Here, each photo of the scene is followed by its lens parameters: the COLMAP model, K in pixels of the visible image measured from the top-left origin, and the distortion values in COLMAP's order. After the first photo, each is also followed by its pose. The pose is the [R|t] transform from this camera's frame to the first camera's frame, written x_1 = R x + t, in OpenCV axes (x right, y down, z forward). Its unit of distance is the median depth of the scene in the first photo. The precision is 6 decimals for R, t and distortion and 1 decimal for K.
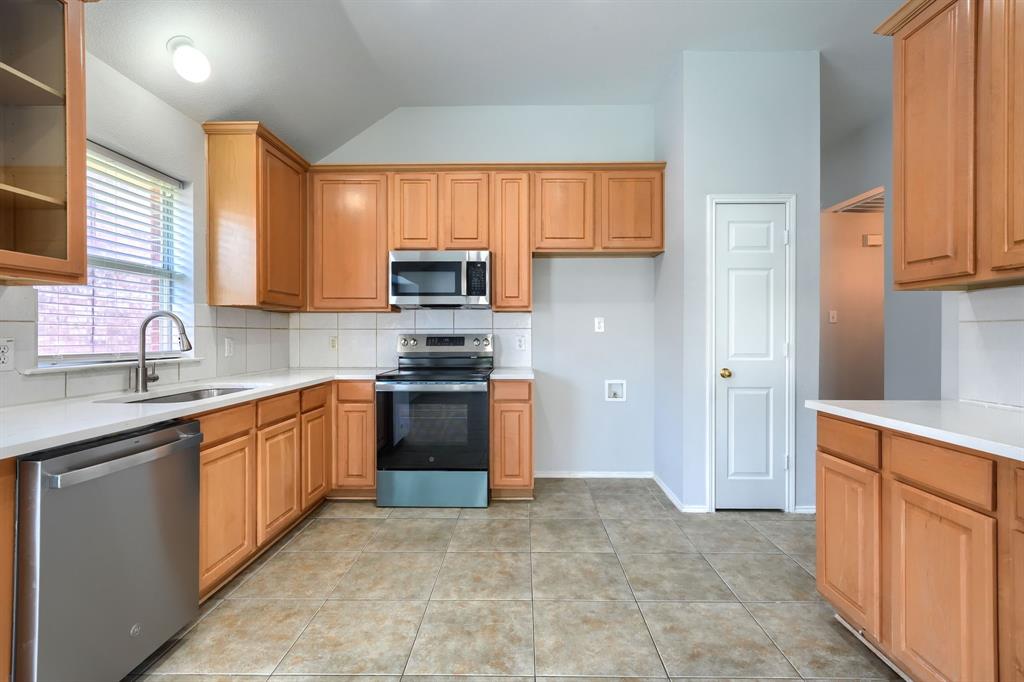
lens RADIAL K [[463.3, 0, 513.6], [0, 463.3, 334.4], [0, 0, 1]] dist [-0.001734, -0.000079]
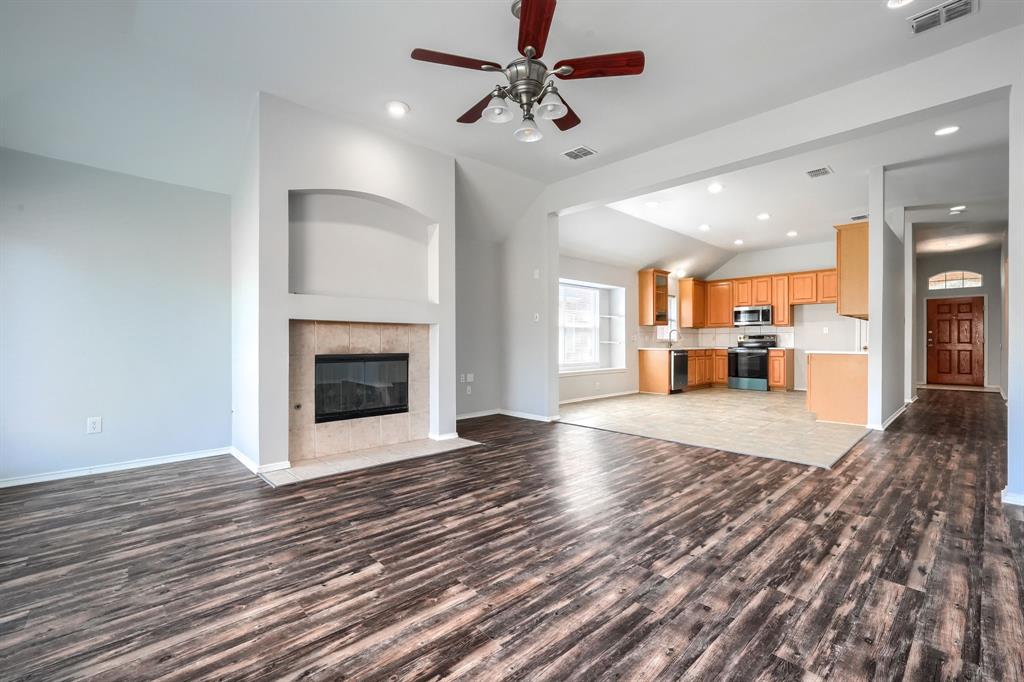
lens RADIAL K [[431.6, 0, 498.2], [0, 431.6, 341.5], [0, 0, 1]] dist [-0.002577, -0.000083]
pose [[0.677934, 0.000942, -0.735122, 0.858209], [-0.001512, 0.999999, -0.000113, 0.050610], [0.735121, 0.001189, 0.677935, -2.301748]]
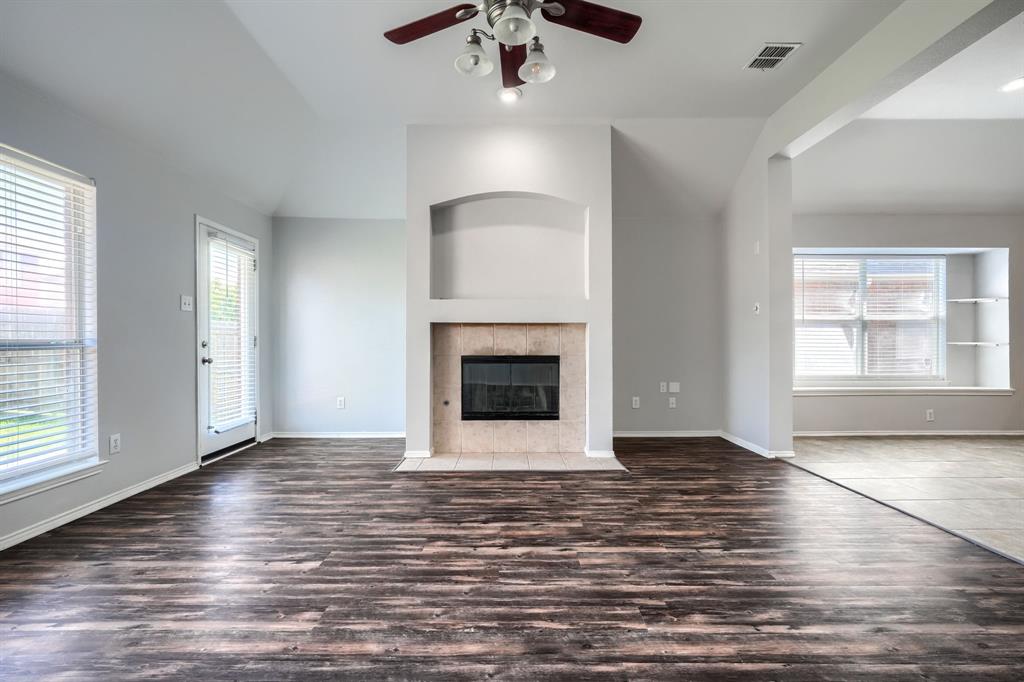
lens RADIAL K [[440.4, 0, 512.5], [0, 440.4, 342.8], [0, 0, 1]] dist [-0.004515, -0.000497]
pose [[0.019209, 0.001819, -0.999814, 0.942762], [0.000019, 0.999998, 0.001819, 0.048275], [0.999815, -0.000054, 0.019209, -1.657596]]
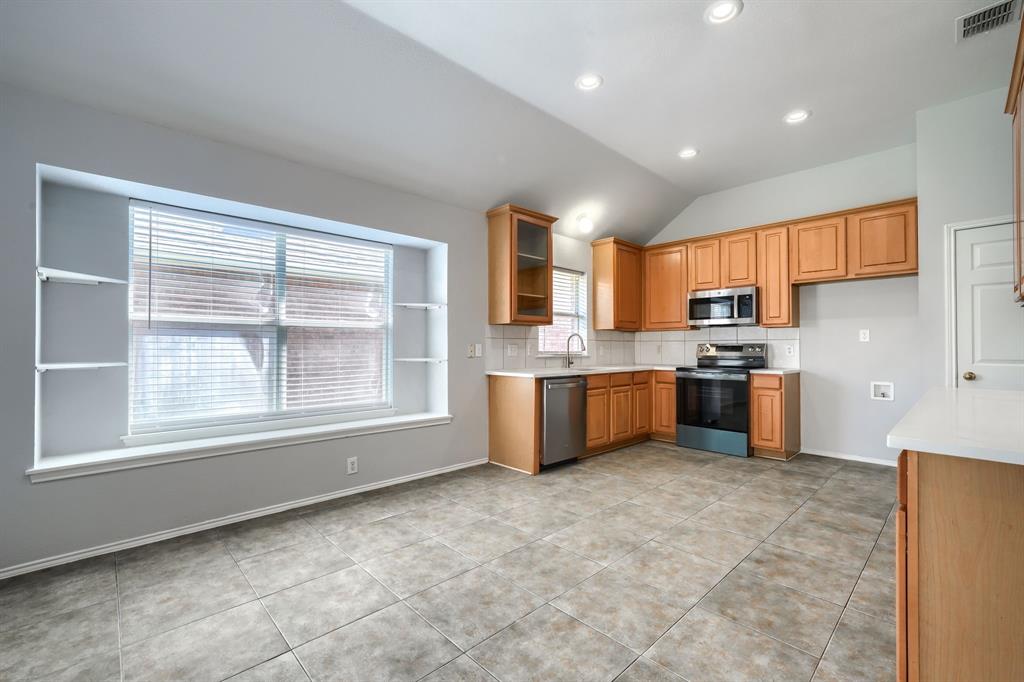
lens RADIAL K [[440.4, 0, 512.5], [0, 440.4, 342.8], [0, 0, 1]] dist [-0.004515, -0.000497]
pose [[0.701964, -0.006033, -0.712186, 0.444586], [-0.001777, 0.999946, -0.010222, 0.014280], [0.712210, 0.008441, 0.701916, -0.578462]]
